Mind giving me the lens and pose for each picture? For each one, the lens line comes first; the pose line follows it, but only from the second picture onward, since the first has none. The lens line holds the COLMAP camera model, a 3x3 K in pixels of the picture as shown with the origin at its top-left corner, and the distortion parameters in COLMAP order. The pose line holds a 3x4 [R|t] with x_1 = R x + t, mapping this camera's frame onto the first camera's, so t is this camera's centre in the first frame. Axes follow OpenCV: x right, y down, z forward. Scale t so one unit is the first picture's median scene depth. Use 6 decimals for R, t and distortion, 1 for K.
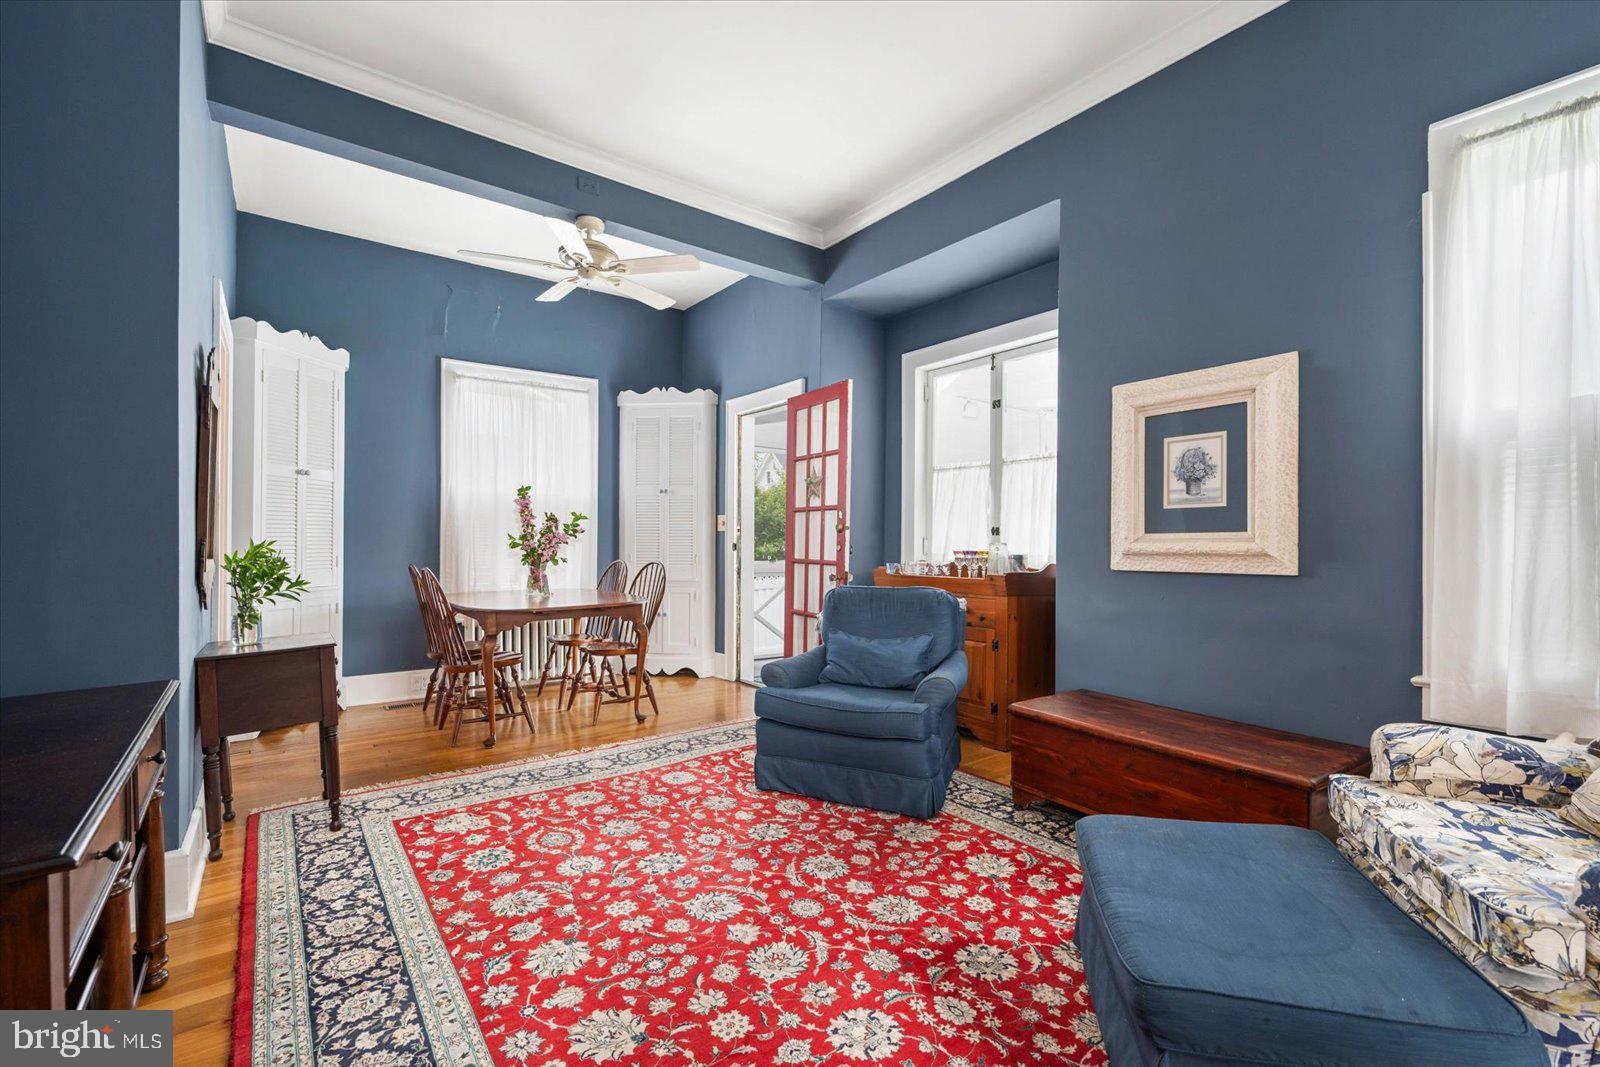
lens RADIAL K [[711.3, 0, 798.7], [0, 711.3, 539.2], [0, 0, 1]] dist [-0.001198, -0.000222]
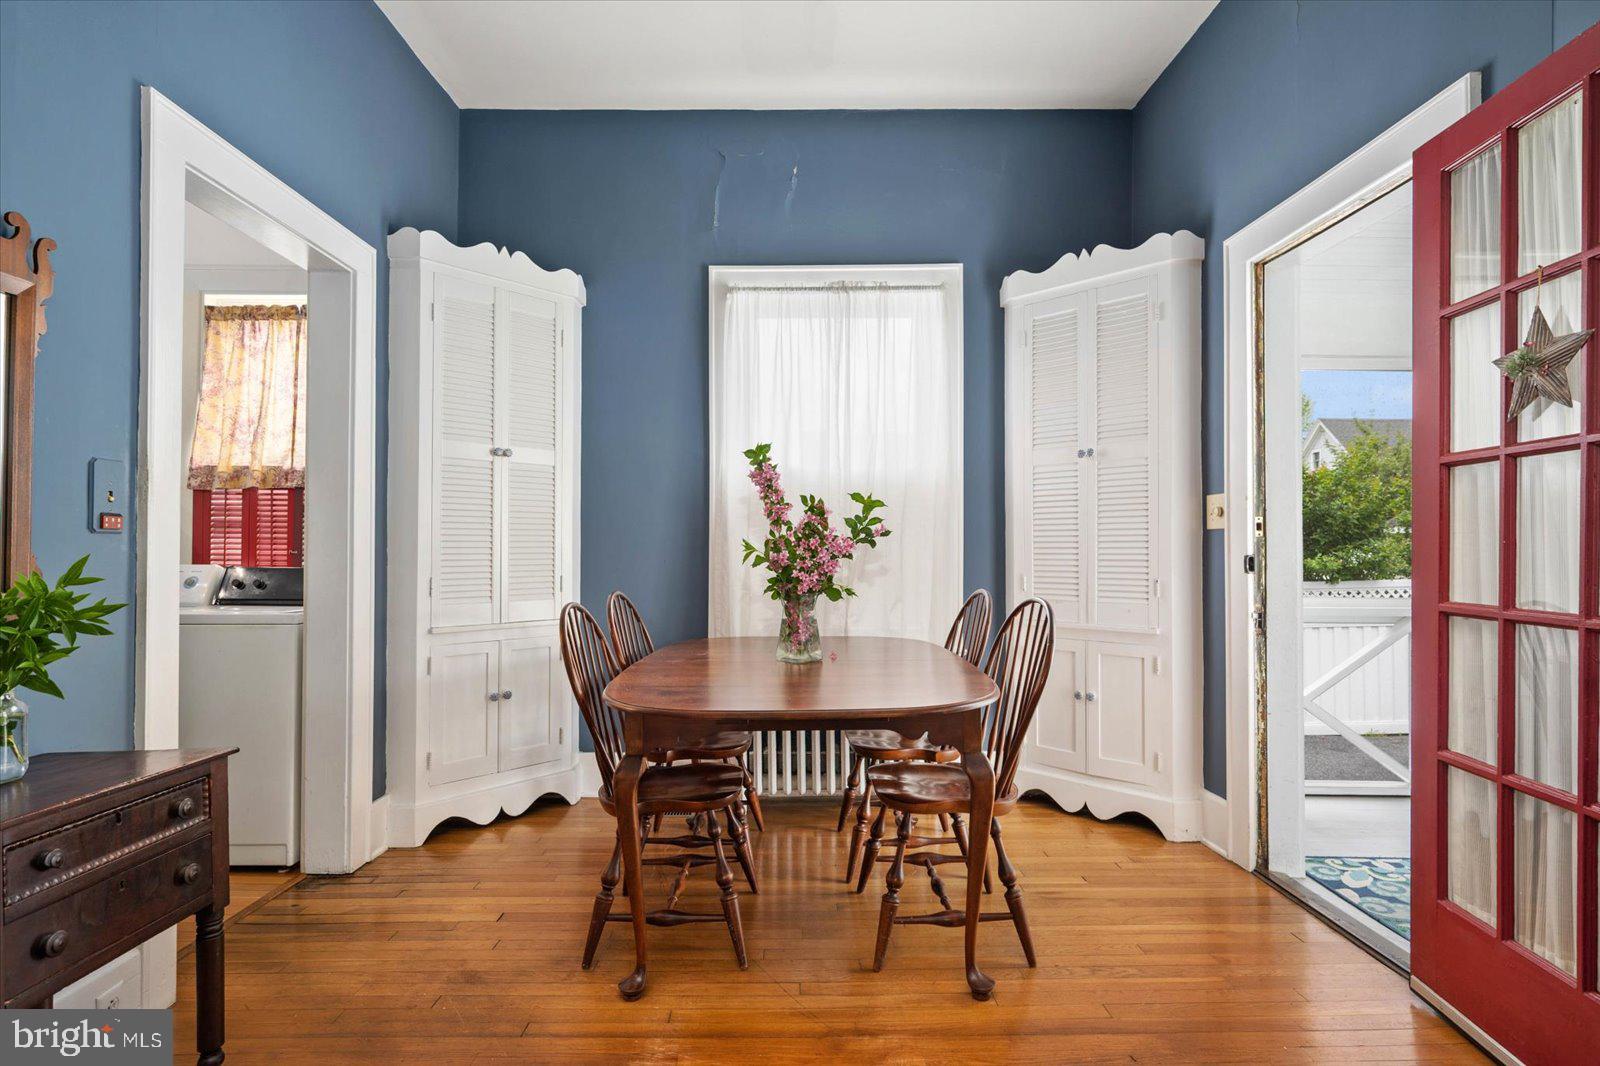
lens RADIAL K [[711.3, 0, 809.9], [0, 711.3, 541.2], [0, 0, 1]] dist [-0.001198, -0.000222]
pose [[0.790545, -0.010140, -0.612321, -0.036663], [0.004758, 0.999934, -0.010417, -0.000142], [0.612386, 0.005322, 0.790541, 0.496836]]
